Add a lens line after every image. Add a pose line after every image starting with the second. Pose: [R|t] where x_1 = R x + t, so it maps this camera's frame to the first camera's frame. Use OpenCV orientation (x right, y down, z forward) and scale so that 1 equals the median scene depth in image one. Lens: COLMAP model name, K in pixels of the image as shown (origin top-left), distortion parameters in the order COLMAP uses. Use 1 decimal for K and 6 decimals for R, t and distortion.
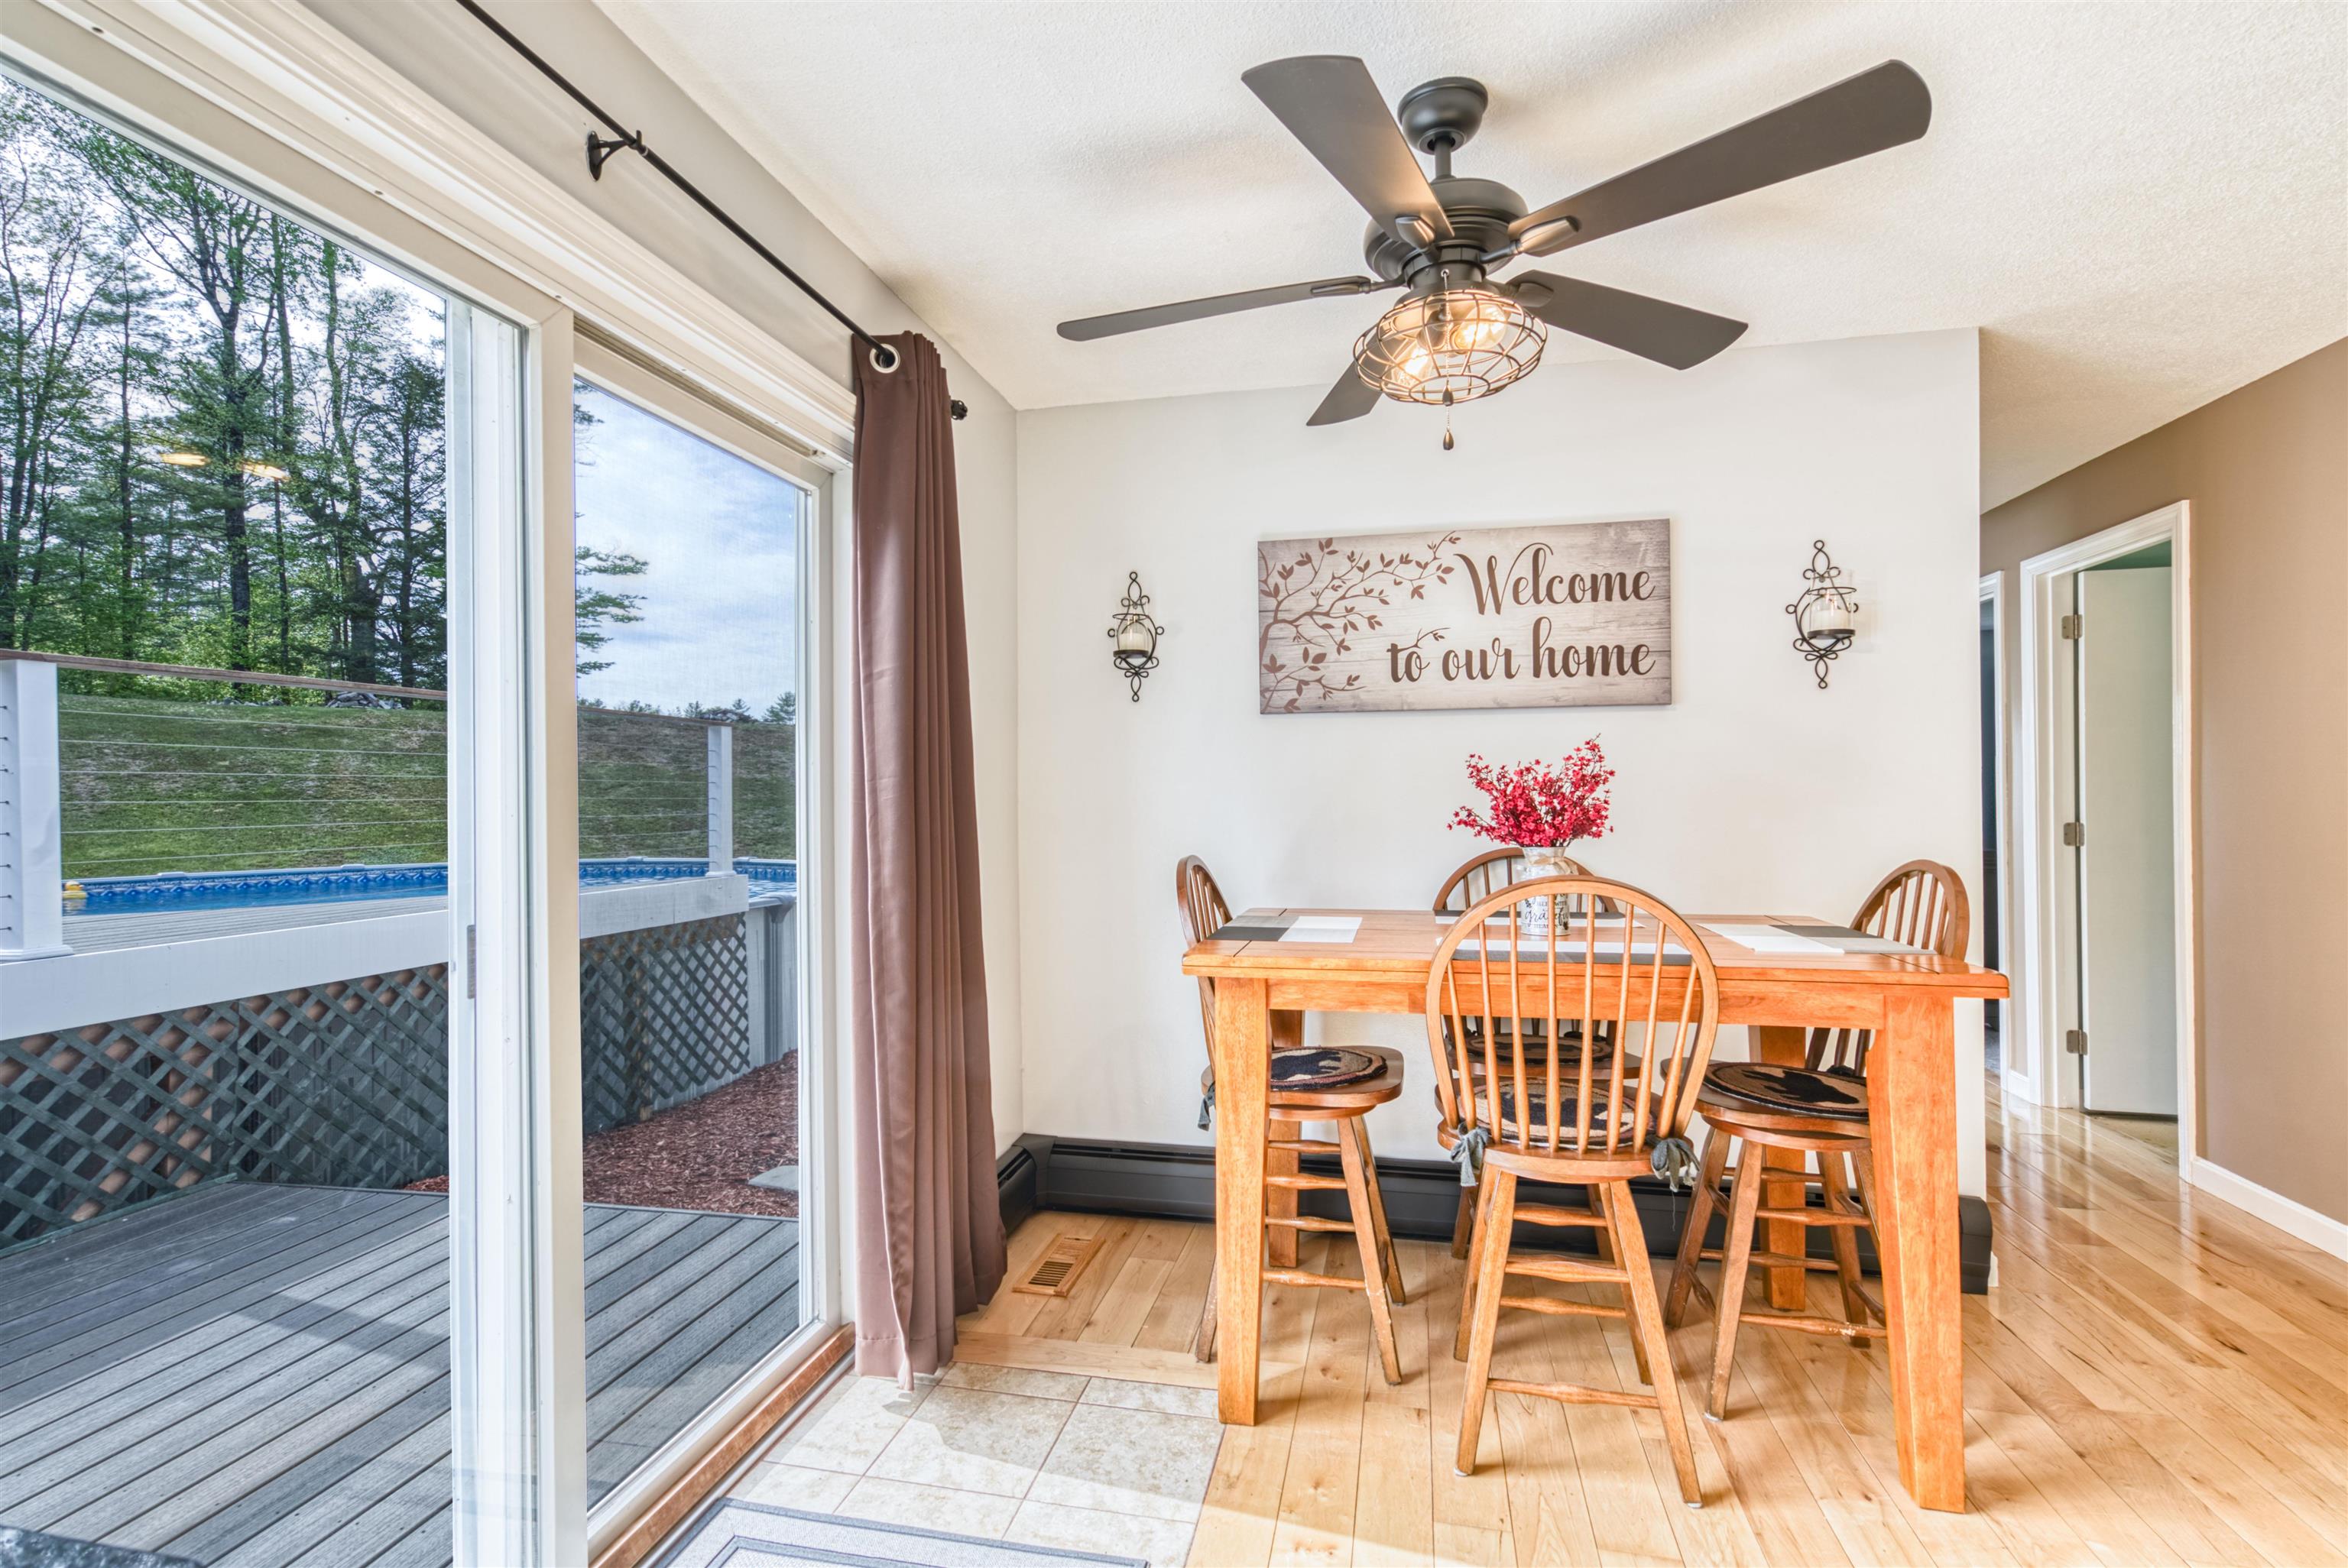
lens RADIAL K [[1089.2, 0, 1172.0], [0, 1089.2, 785.6], [0, 0, 1]] dist [0.009767, 0.002409]
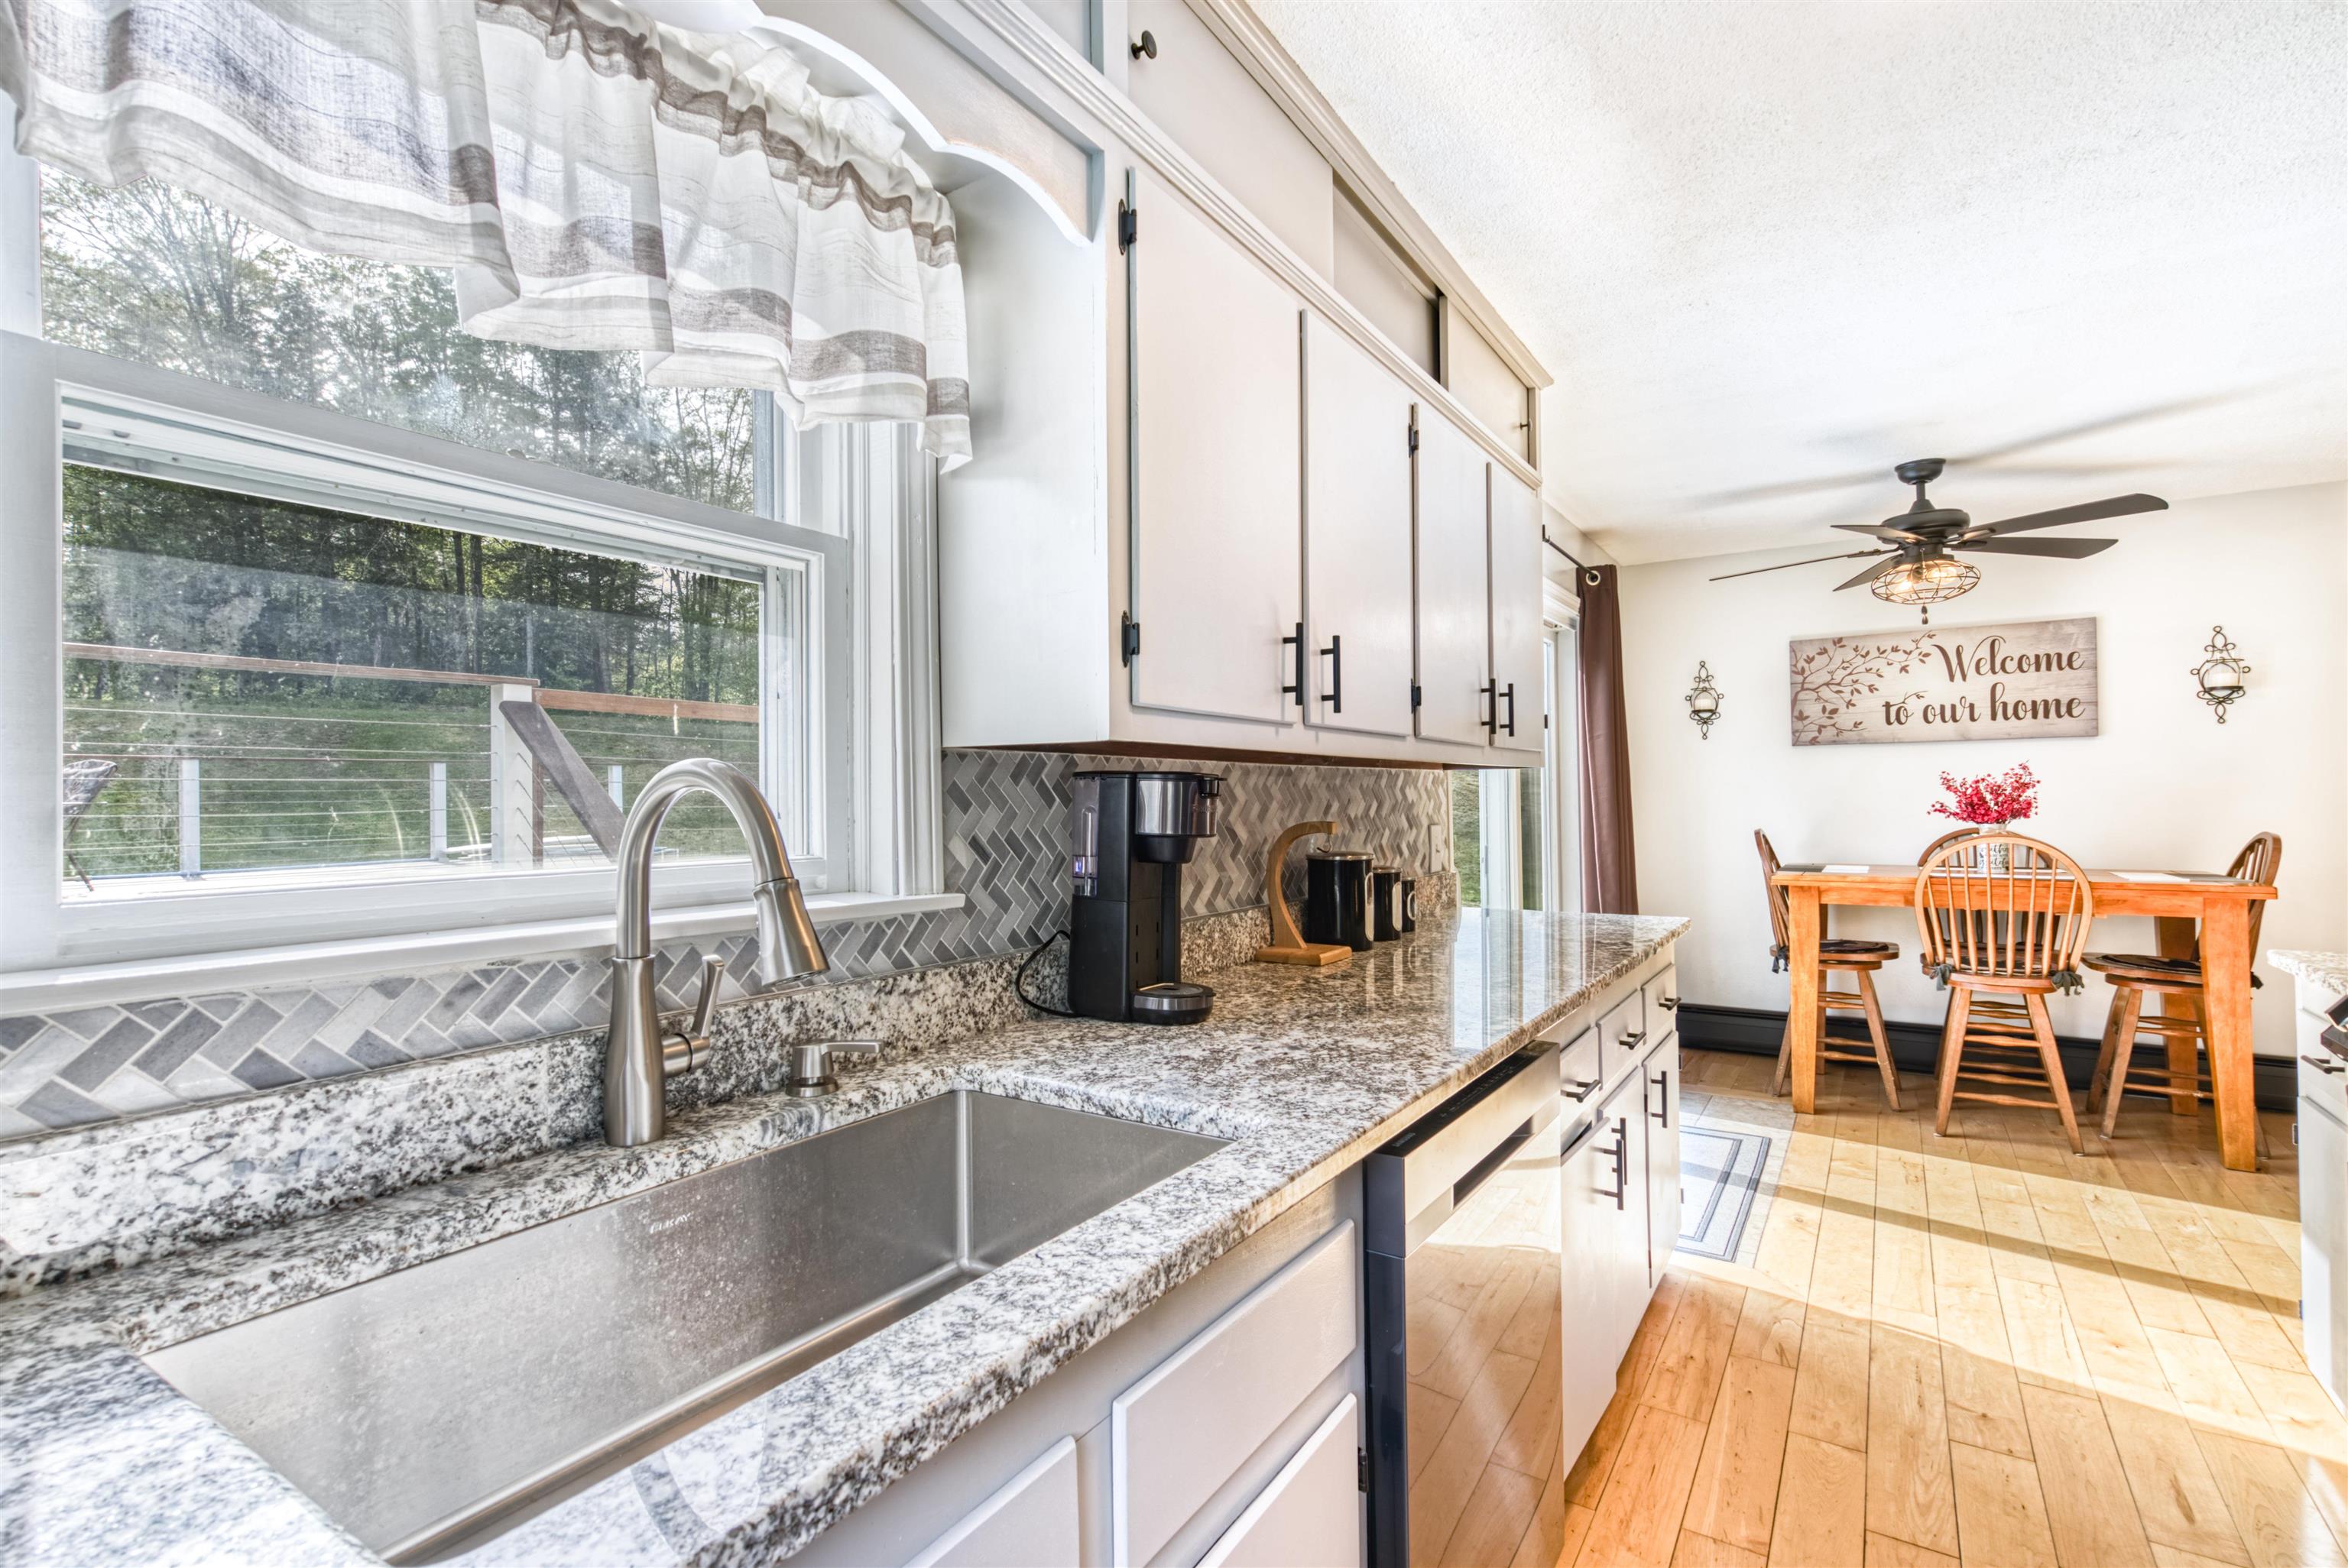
lens RADIAL K [[1089.2, 0, 1178.9], [0, 1089.2, 785.2], [0, 0, 1]] dist [0.009767, 0.002409]
pose [[0.937301, -0.005904, -0.348472, -0.221831], [0.004024, 0.999973, -0.006118, -0.000452], [0.348499, 0.004332, 0.937299, -0.908619]]
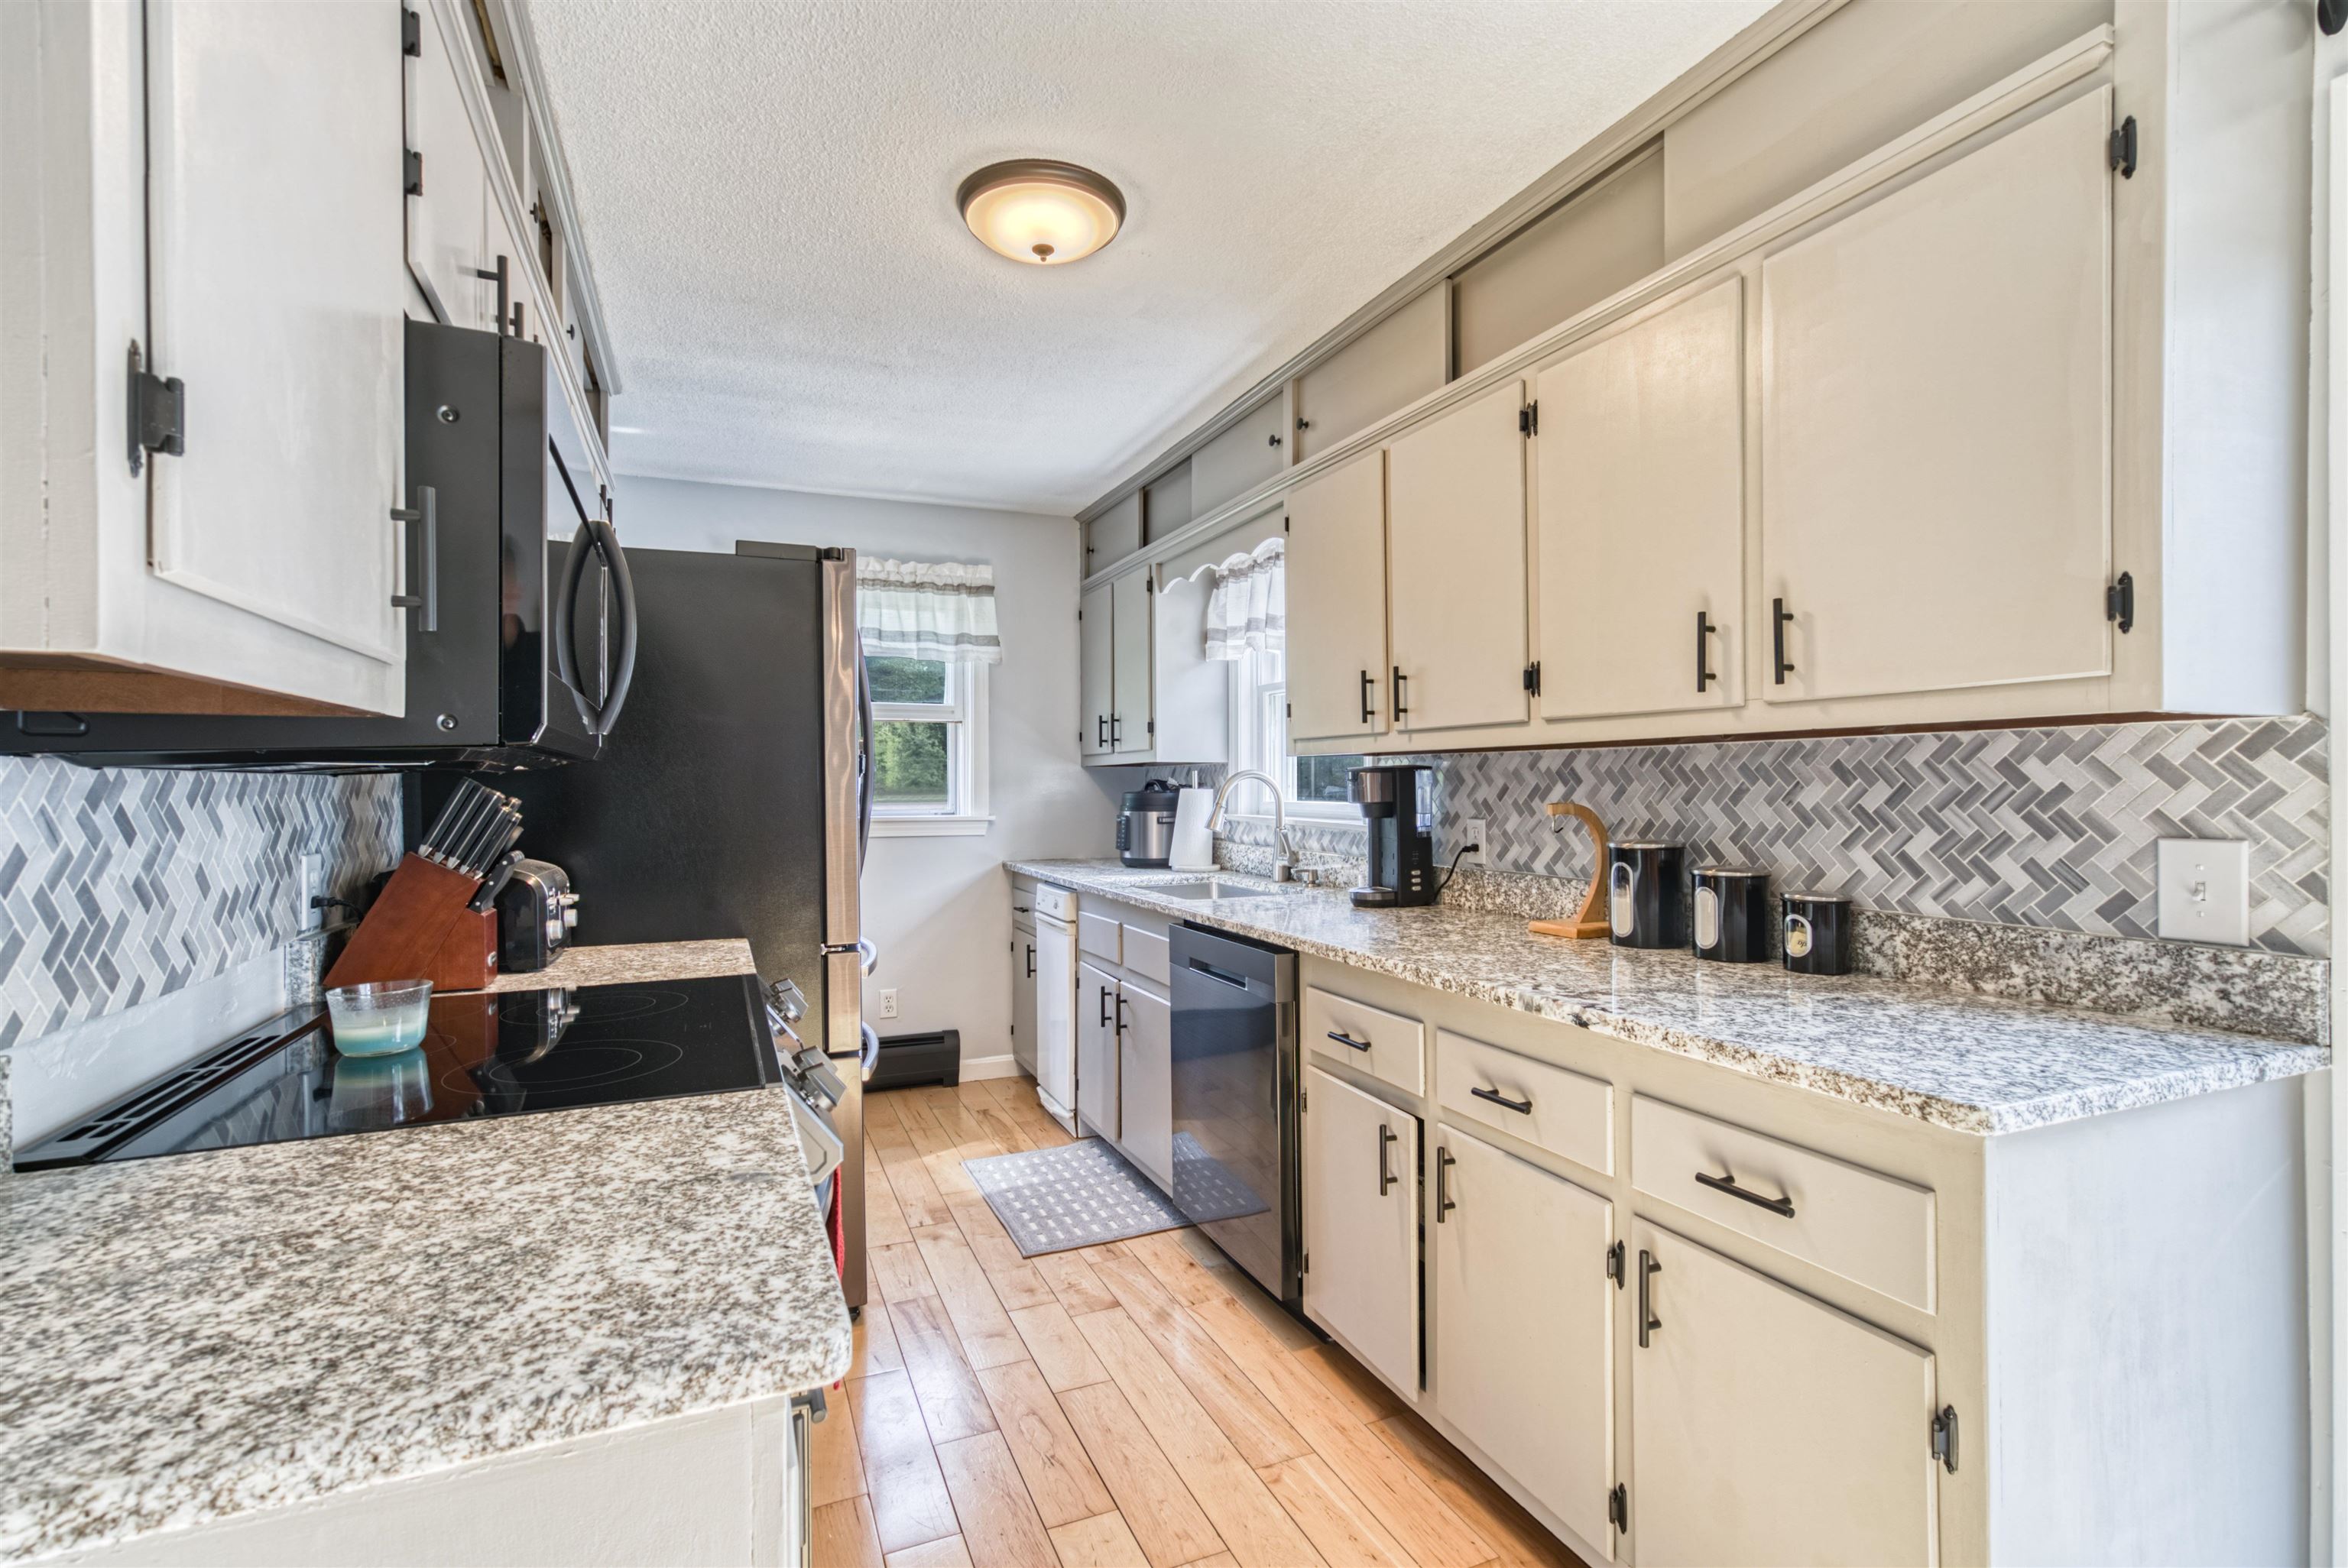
lens RADIAL K [[1089.2, 0, 1175.8], [0, 1089.2, 783.9], [0, 0, 1]] dist [0.009767, 0.002409]
pose [[-0.811734, 0.009851, -0.583944, 0.755944], [0.010040, 0.999945, 0.002913, 0.003419], [0.583941, -0.003499, -0.811789, 1.387090]]
